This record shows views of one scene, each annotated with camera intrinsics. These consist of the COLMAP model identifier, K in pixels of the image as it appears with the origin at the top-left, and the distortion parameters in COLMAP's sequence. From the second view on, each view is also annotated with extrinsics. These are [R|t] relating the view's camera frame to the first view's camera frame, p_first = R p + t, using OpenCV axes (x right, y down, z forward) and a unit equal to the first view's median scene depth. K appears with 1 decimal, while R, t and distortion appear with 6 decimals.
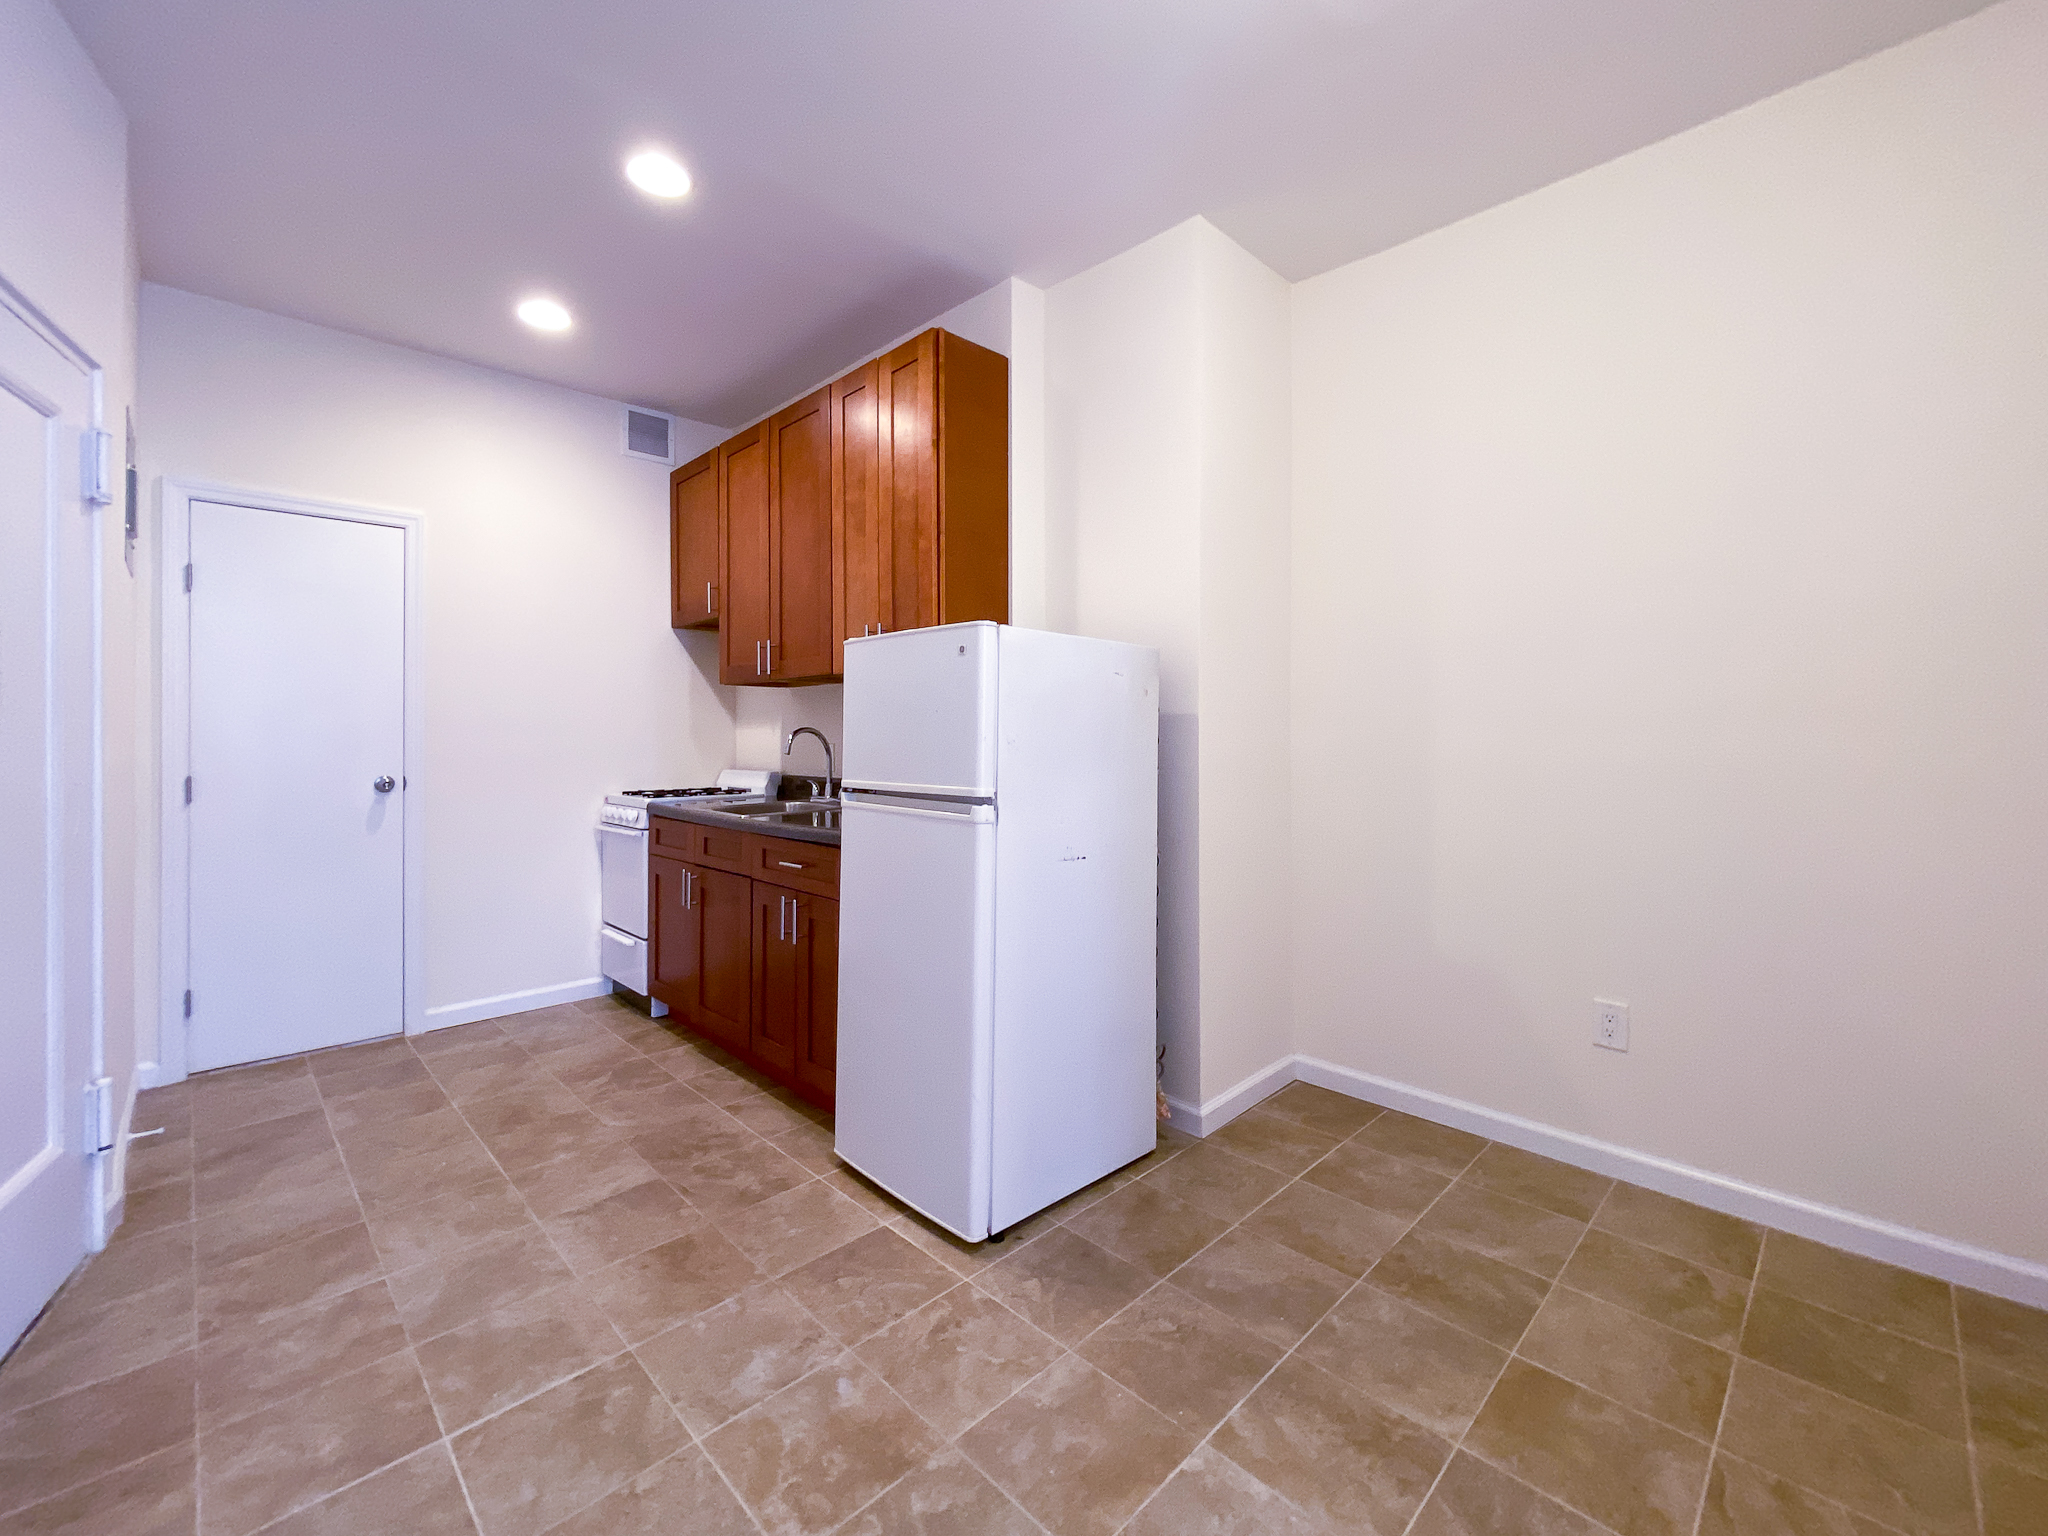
lens RADIAL K [[838.0, 0, 1003.4], [0, 838.0, 733.7], [0, 0, 1]] dist [-0.003384, 0.001508]
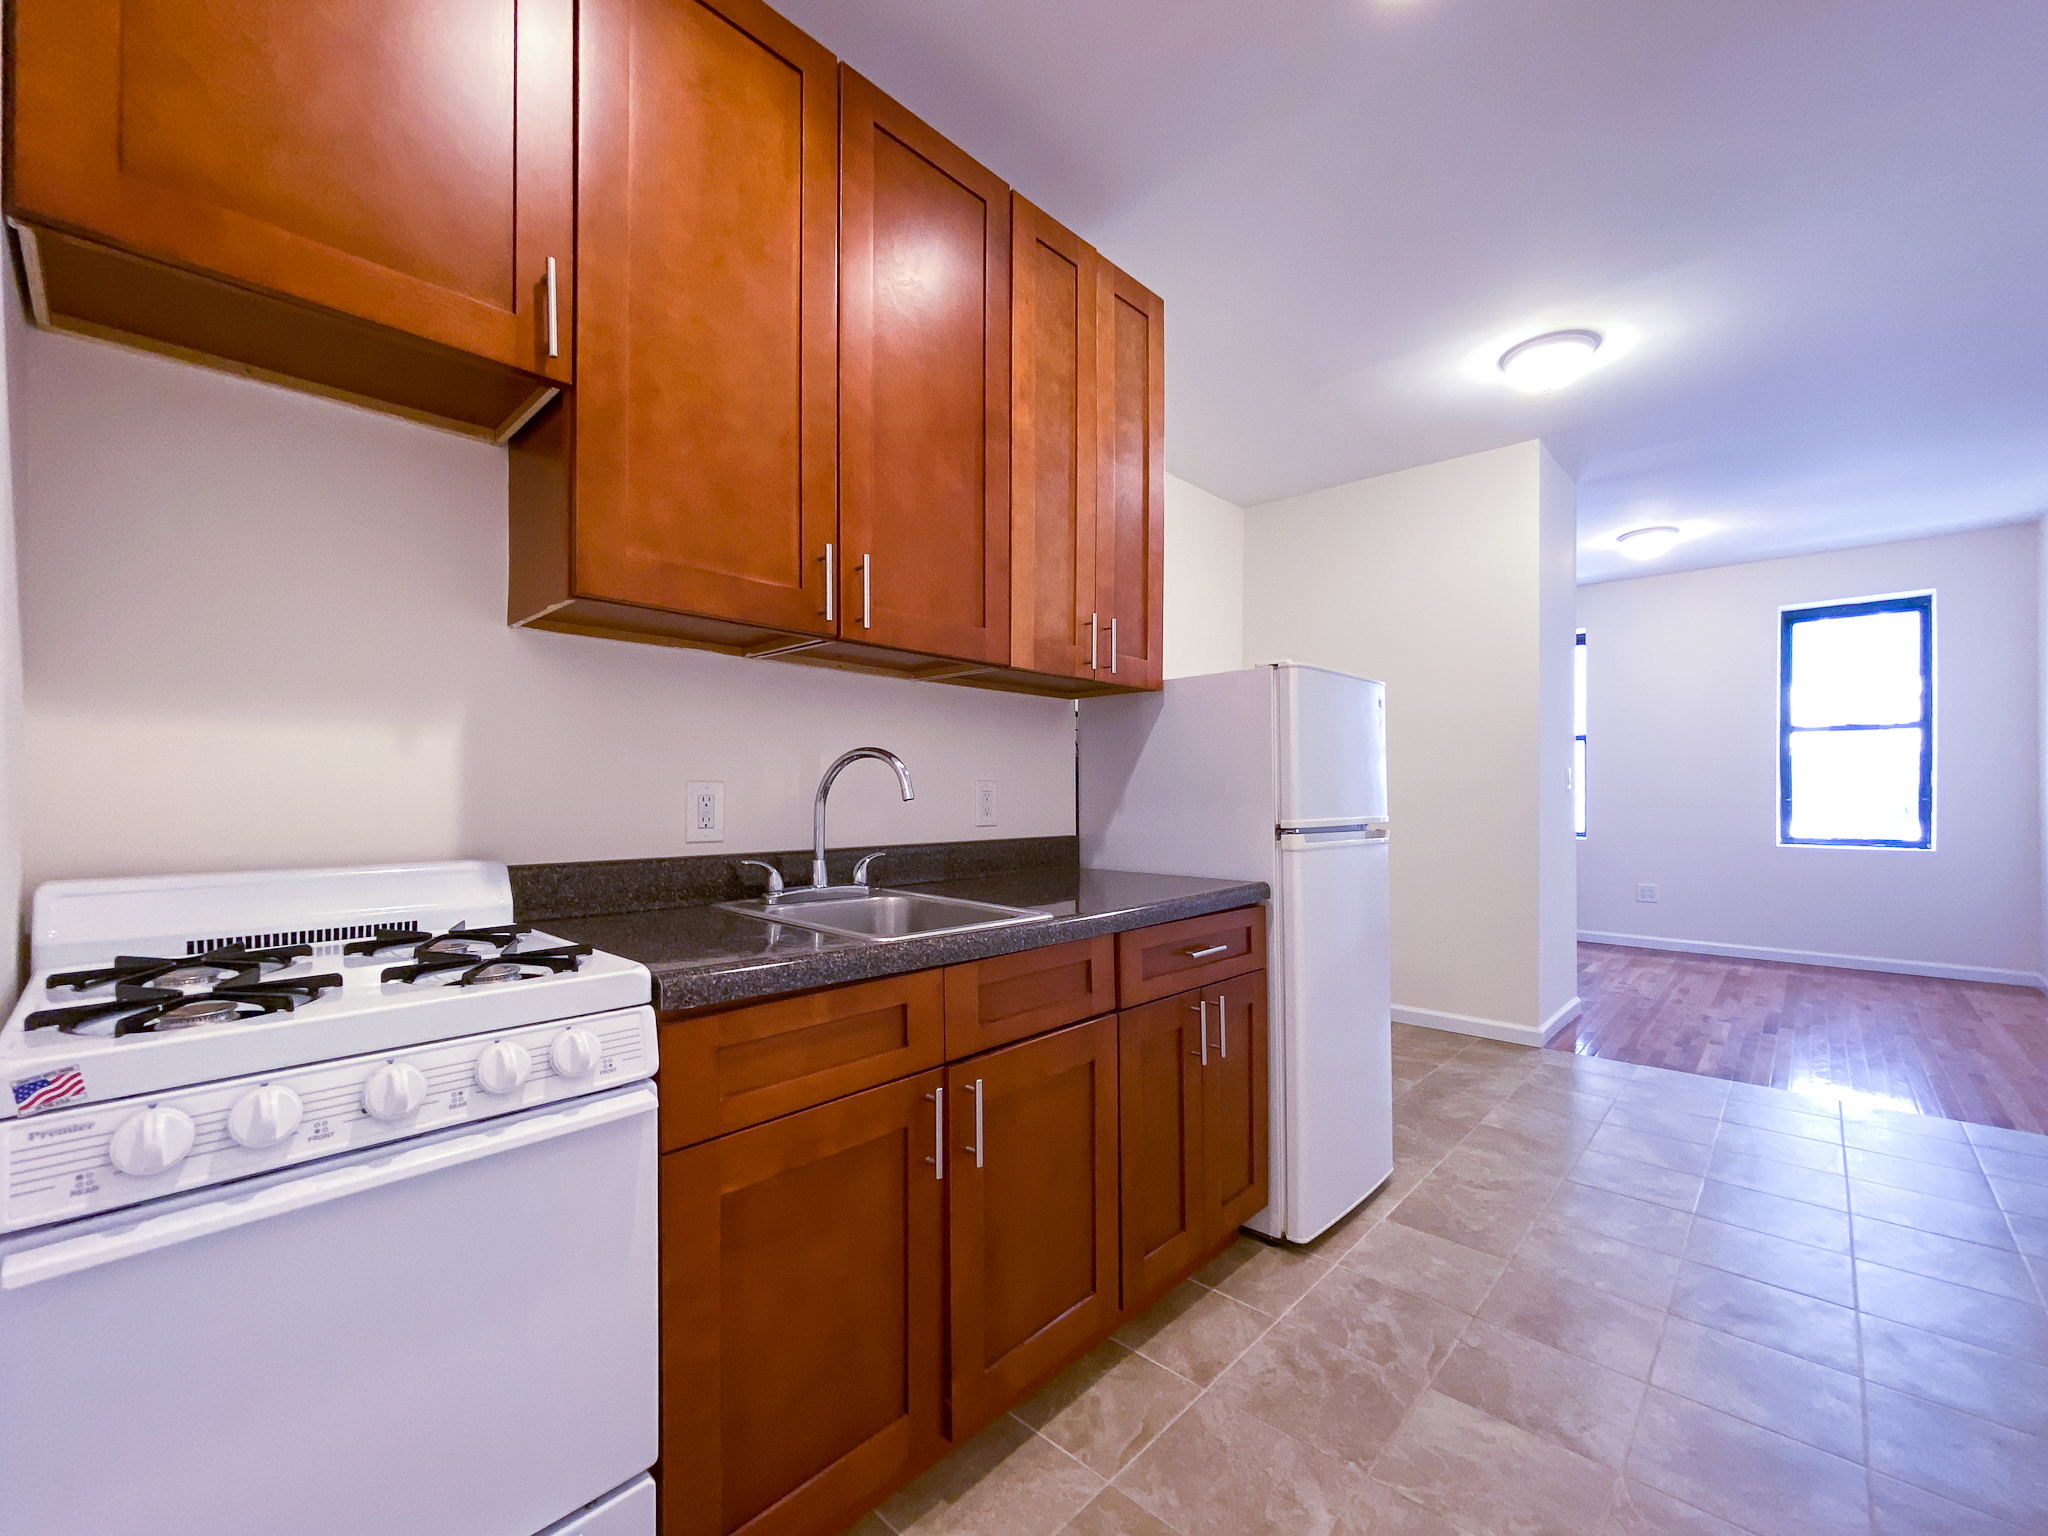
lens RADIAL K [[838.0, 0, 1022.1], [0, 838.0, 799.2], [0, 0, 1]] dist [-0.003384, 0.001508]
pose [[-0.036538, -0.004456, 0.999322, -1.184915], [-0.001954, 0.999988, 0.004387, 0.030711], [-0.999330, -0.001792, -0.036546, 1.472335]]
